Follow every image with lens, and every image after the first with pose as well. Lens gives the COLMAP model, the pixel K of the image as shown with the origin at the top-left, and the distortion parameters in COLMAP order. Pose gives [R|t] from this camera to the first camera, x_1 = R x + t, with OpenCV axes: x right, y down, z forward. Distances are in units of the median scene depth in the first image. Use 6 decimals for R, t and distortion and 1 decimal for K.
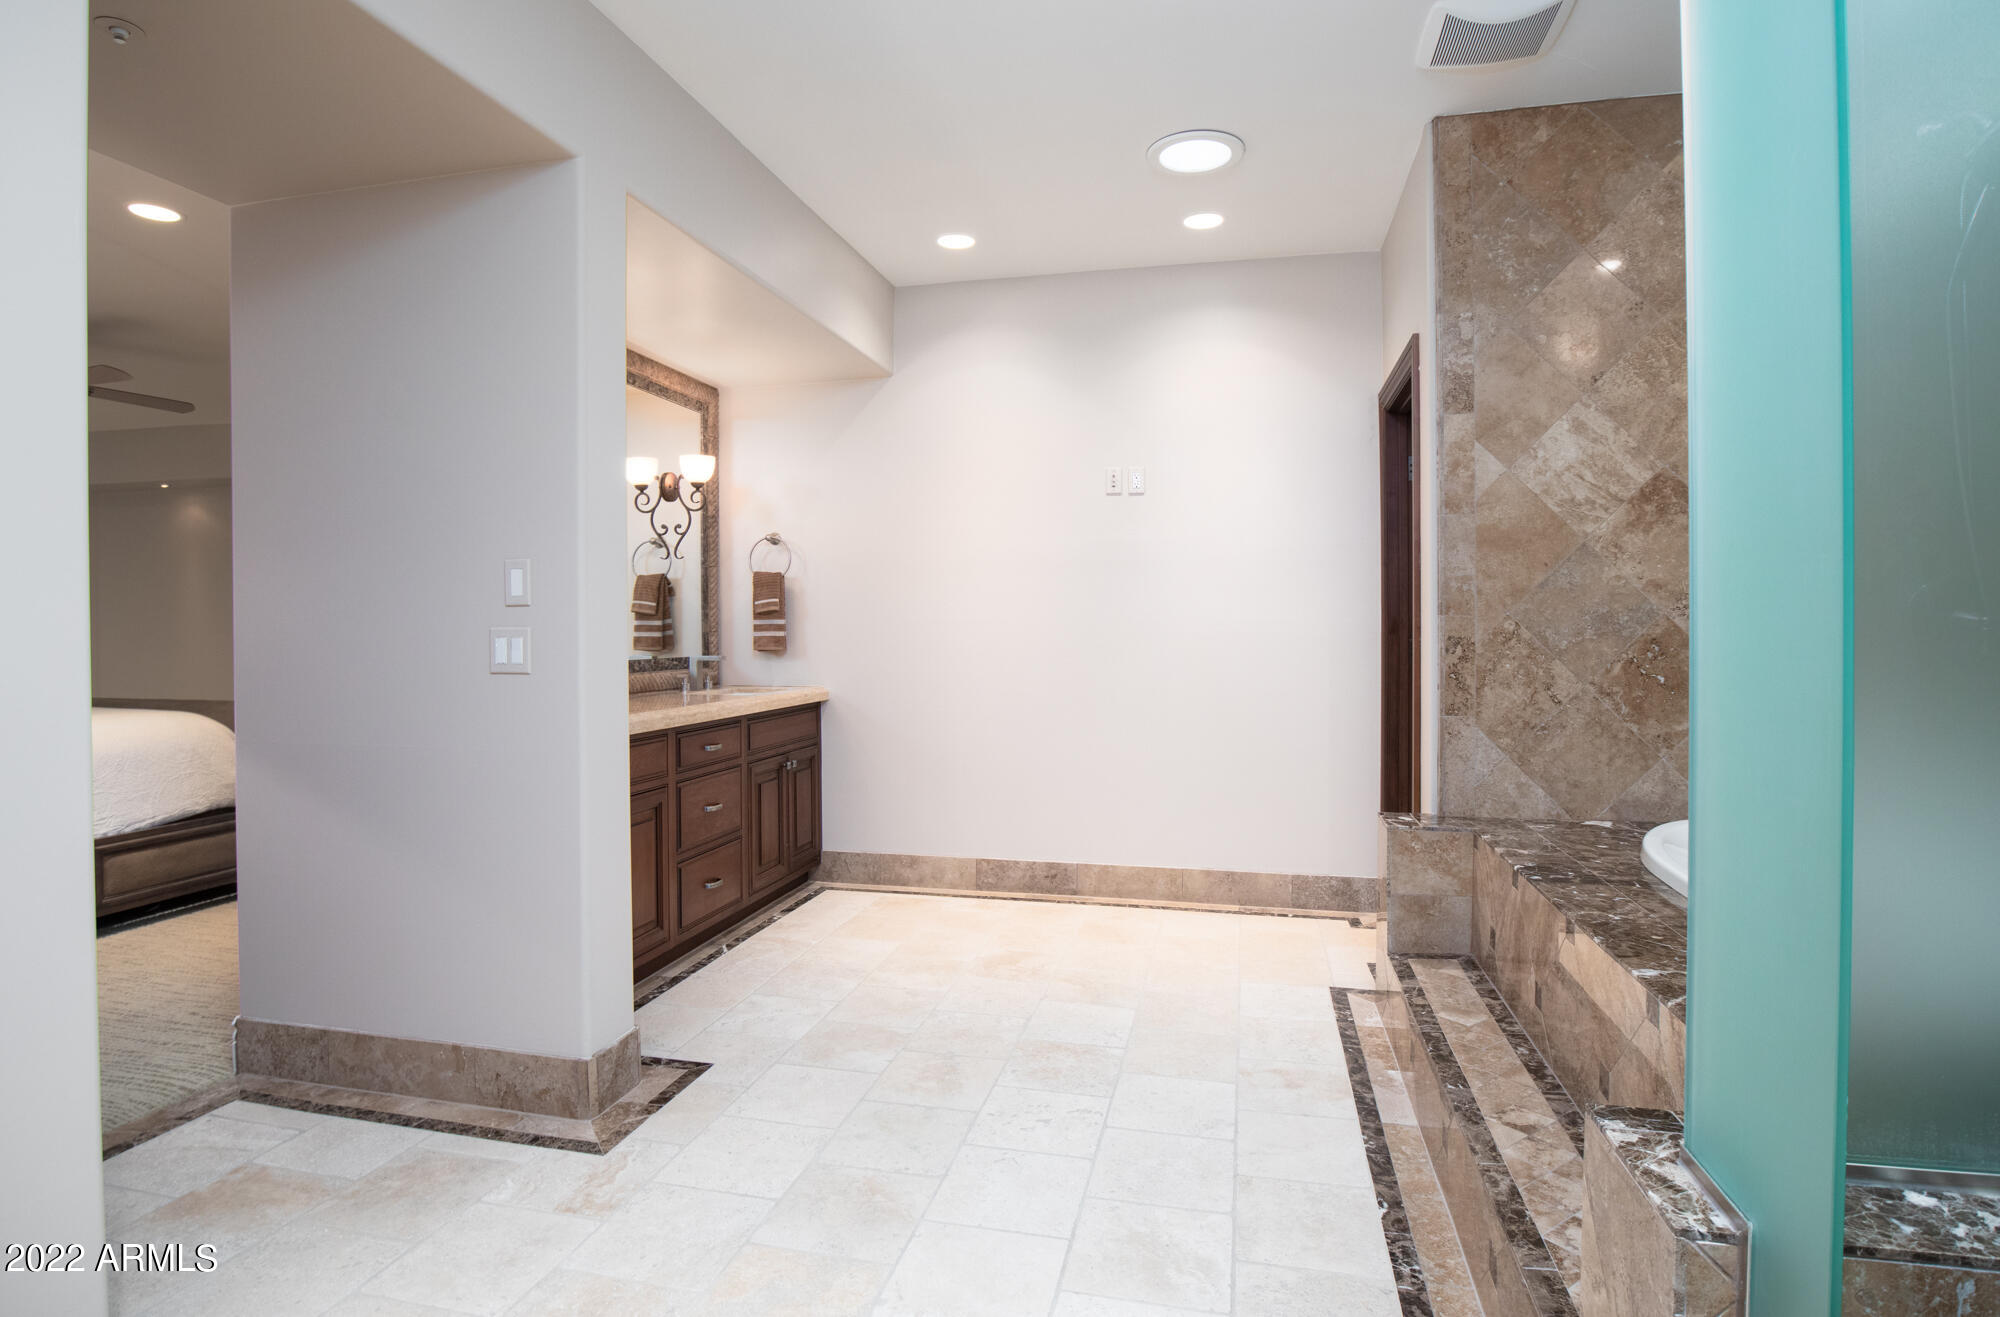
lens RADIAL K [[1025.1, 0, 1001.6], [0, 1025.1, 647.6], [0, 0, 1]] dist [-0.000623, -0.000064]
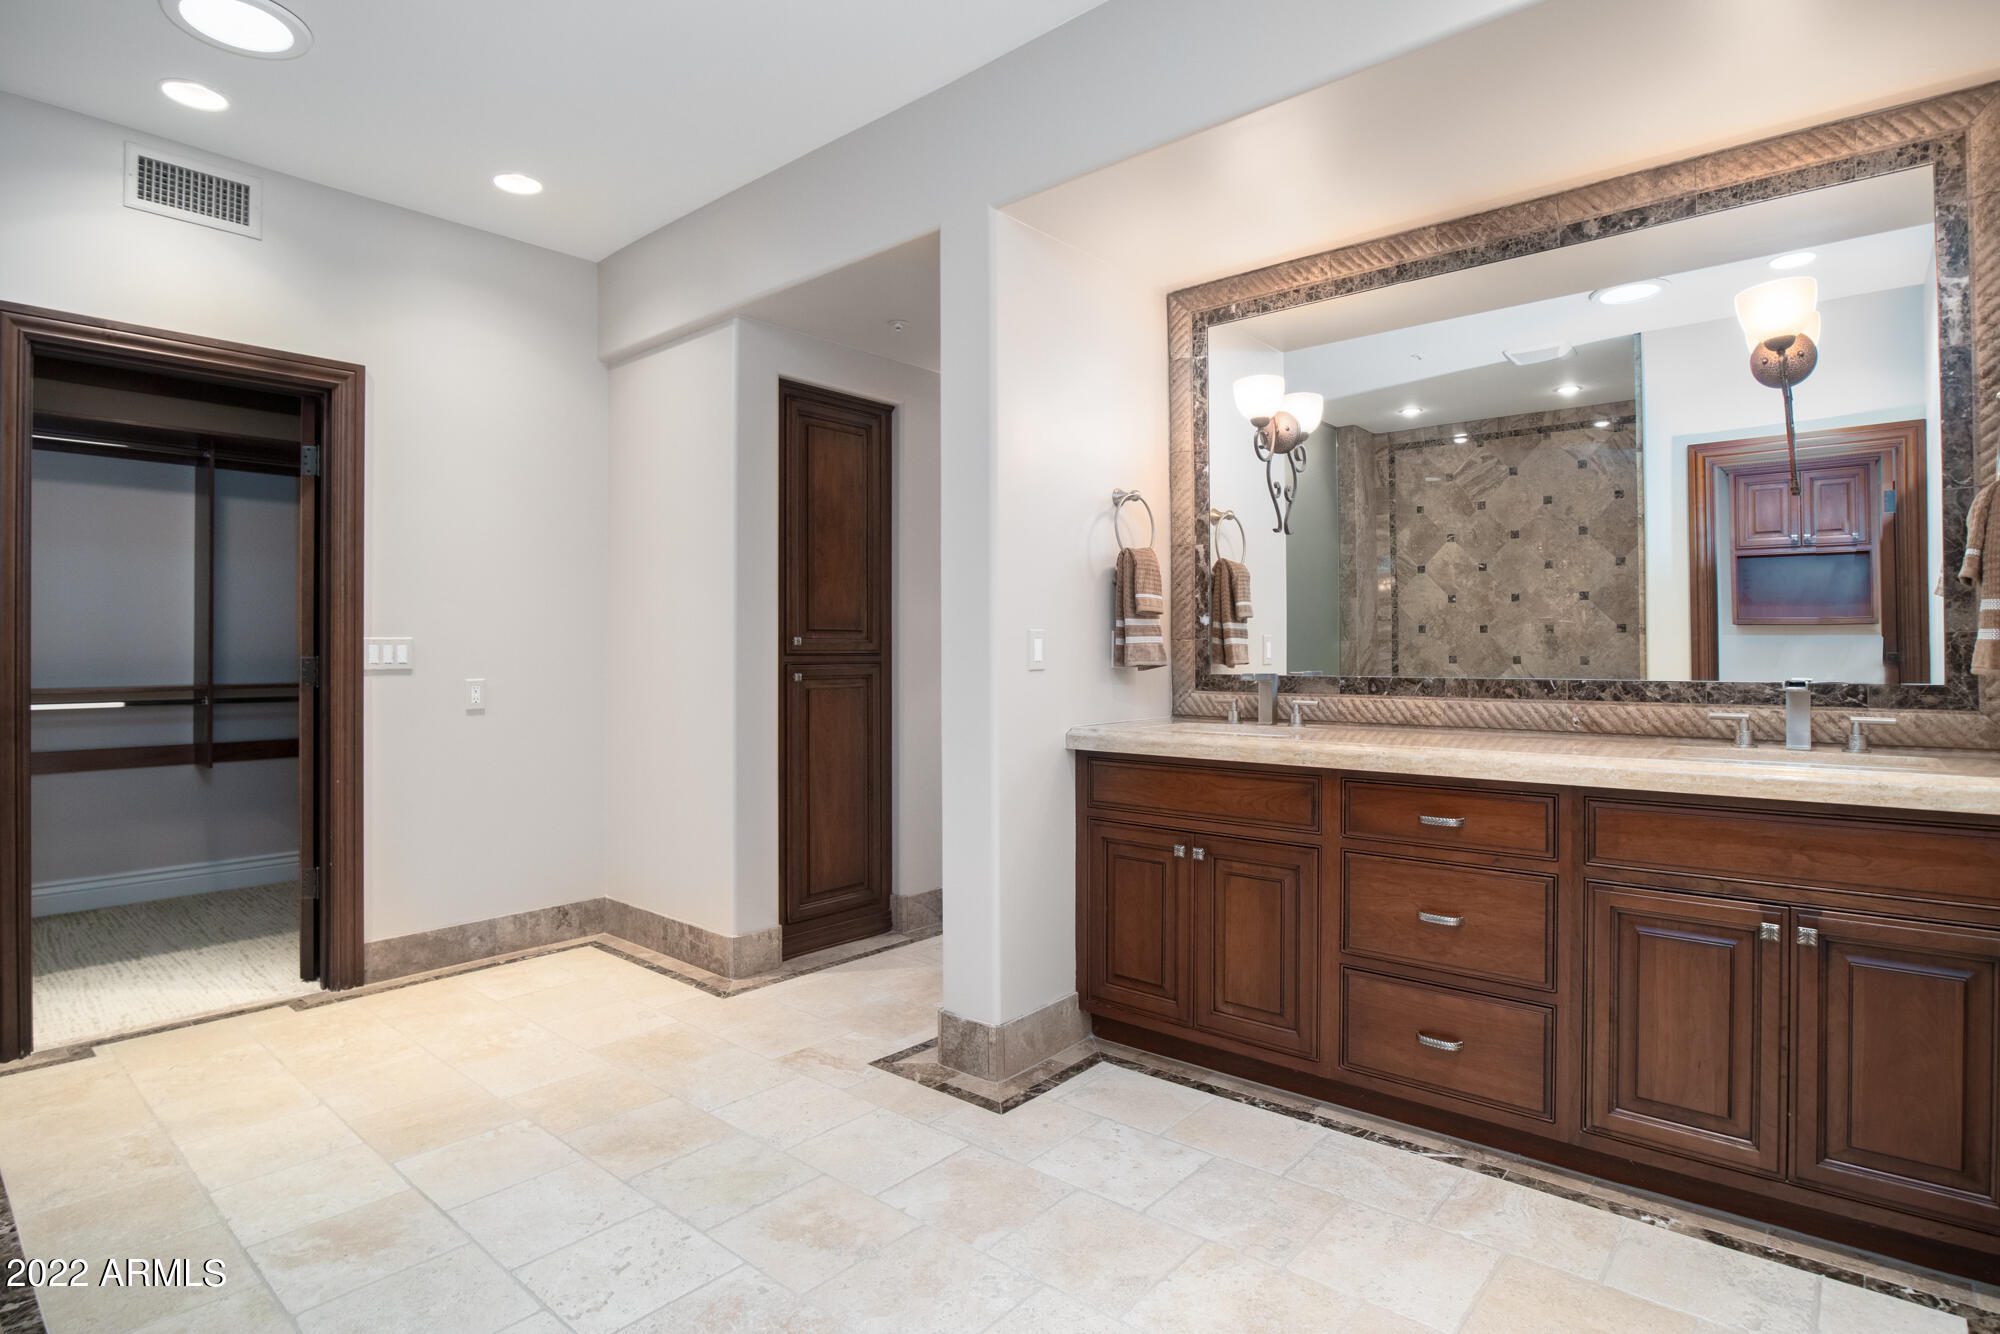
lens RADIAL K [[1010.3, 0, 1005.1], [0, 1010.3, 653.2], [0, 0, 1]] dist [-0.019555, 0.009424]
pose [[-0.460233, 0.003794, -0.887790, 0.504386], [-0.005997, 0.999955, 0.007383, -0.010162], [0.887778, 0.008722, -0.460190, 1.393073]]
